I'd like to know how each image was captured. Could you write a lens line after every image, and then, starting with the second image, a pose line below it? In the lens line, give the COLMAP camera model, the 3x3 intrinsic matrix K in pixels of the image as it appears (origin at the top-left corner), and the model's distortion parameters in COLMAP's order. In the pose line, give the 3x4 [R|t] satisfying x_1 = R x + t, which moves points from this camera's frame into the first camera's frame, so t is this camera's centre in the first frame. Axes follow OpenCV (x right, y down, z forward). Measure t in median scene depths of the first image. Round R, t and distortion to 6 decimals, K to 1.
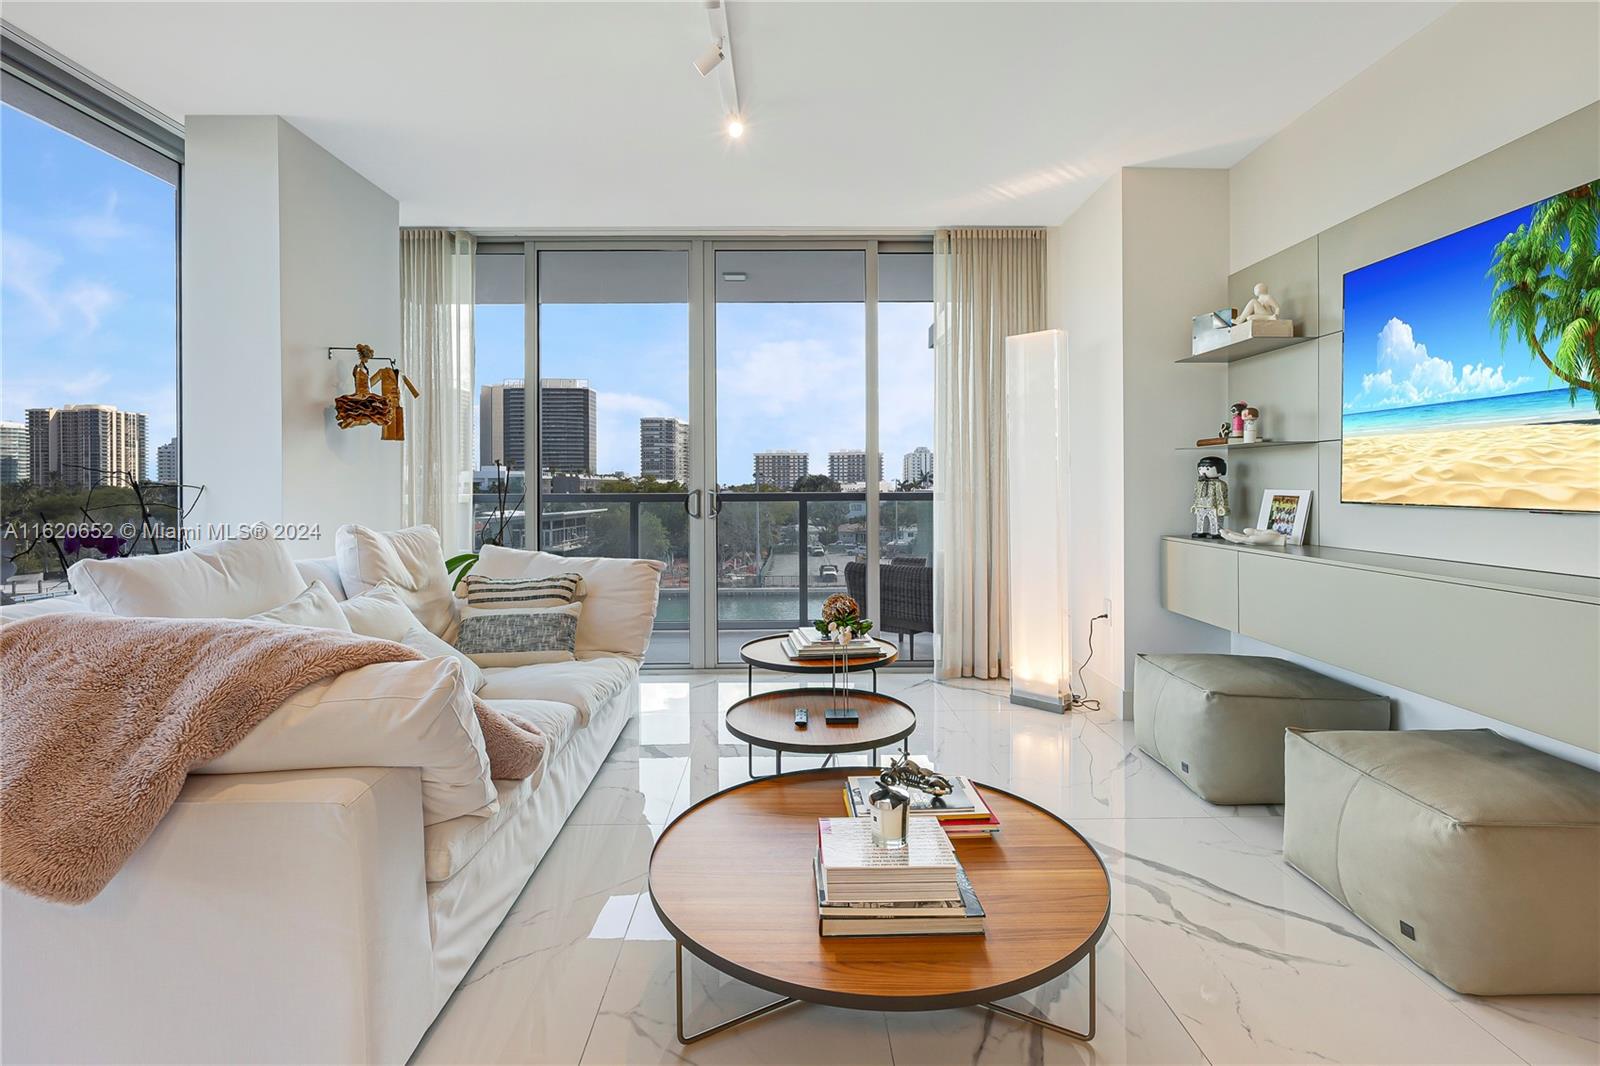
lens RADIAL K [[759.3, 0, 797.1], [0, 759.3, 484.6], [0, 0, 1]] dist [-0.000583, 0.000001]
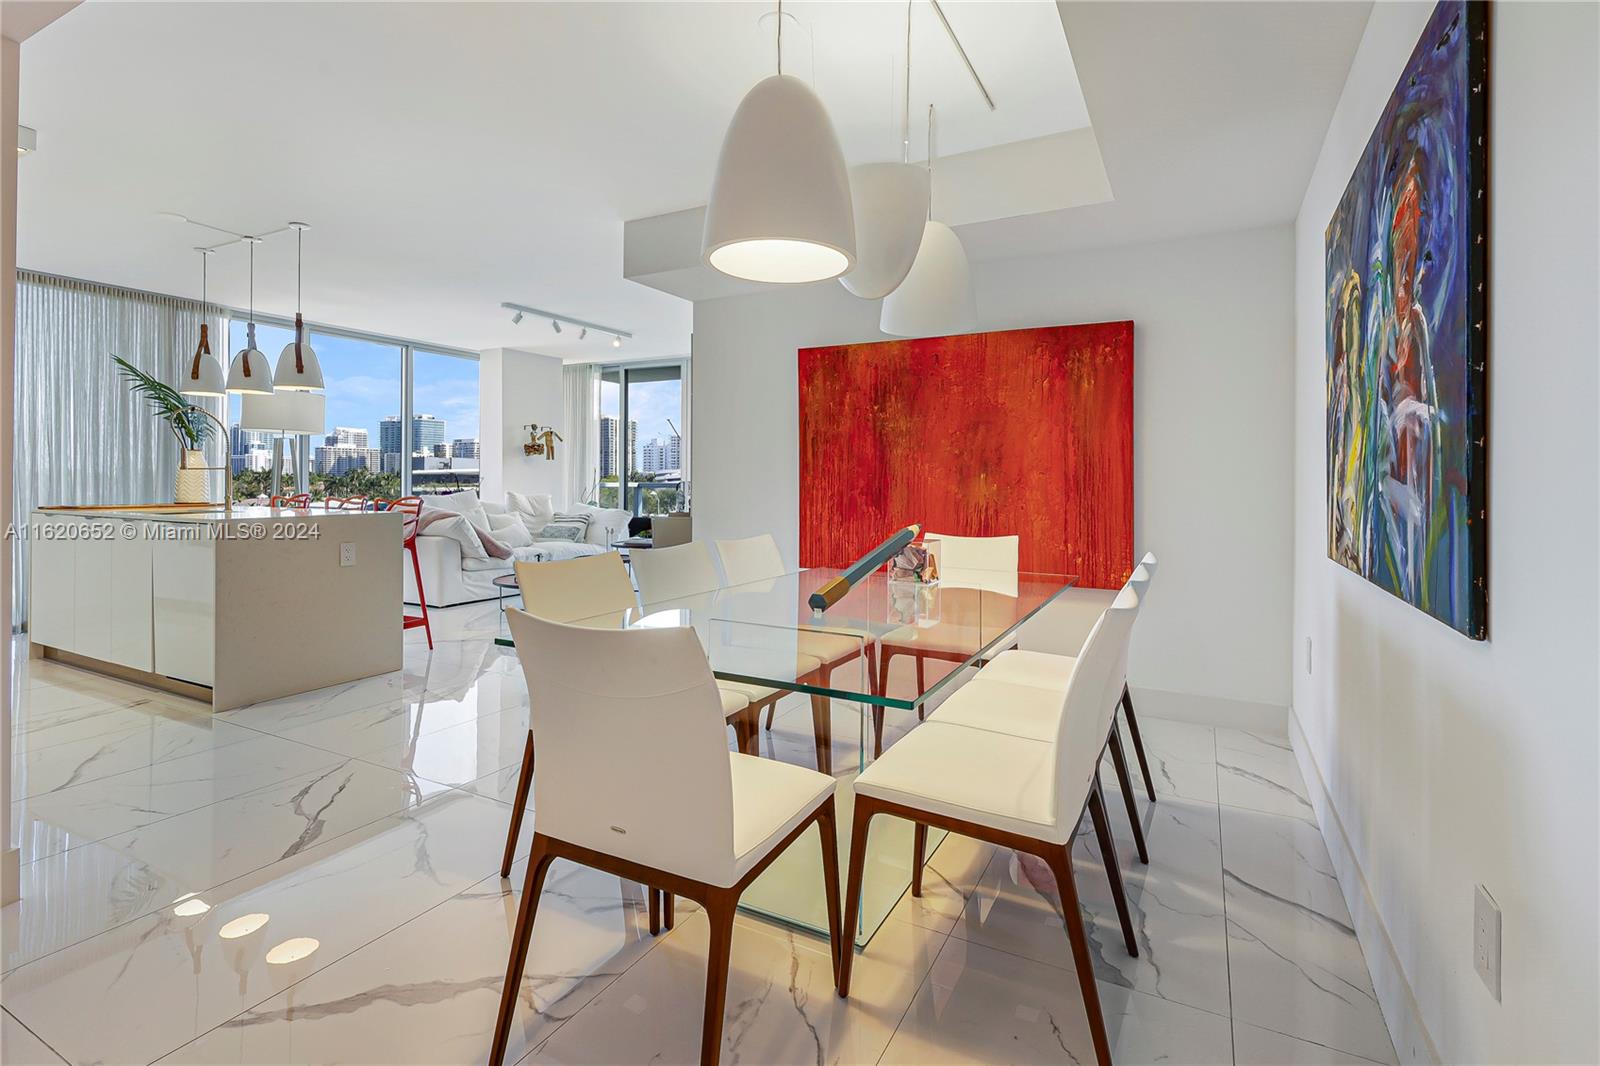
lens RADIAL K [[759.3, 0, 797.1], [0, 759.3, 484.6], [0, 0, 1]] dist [-0.000583, 0.000001]
pose [[0.876764, 0.013026, -0.480745, 1.533112], [-0.009171, 0.999904, 0.010368, -0.011194], [0.480834, -0.004681, 0.876799, -0.887718]]
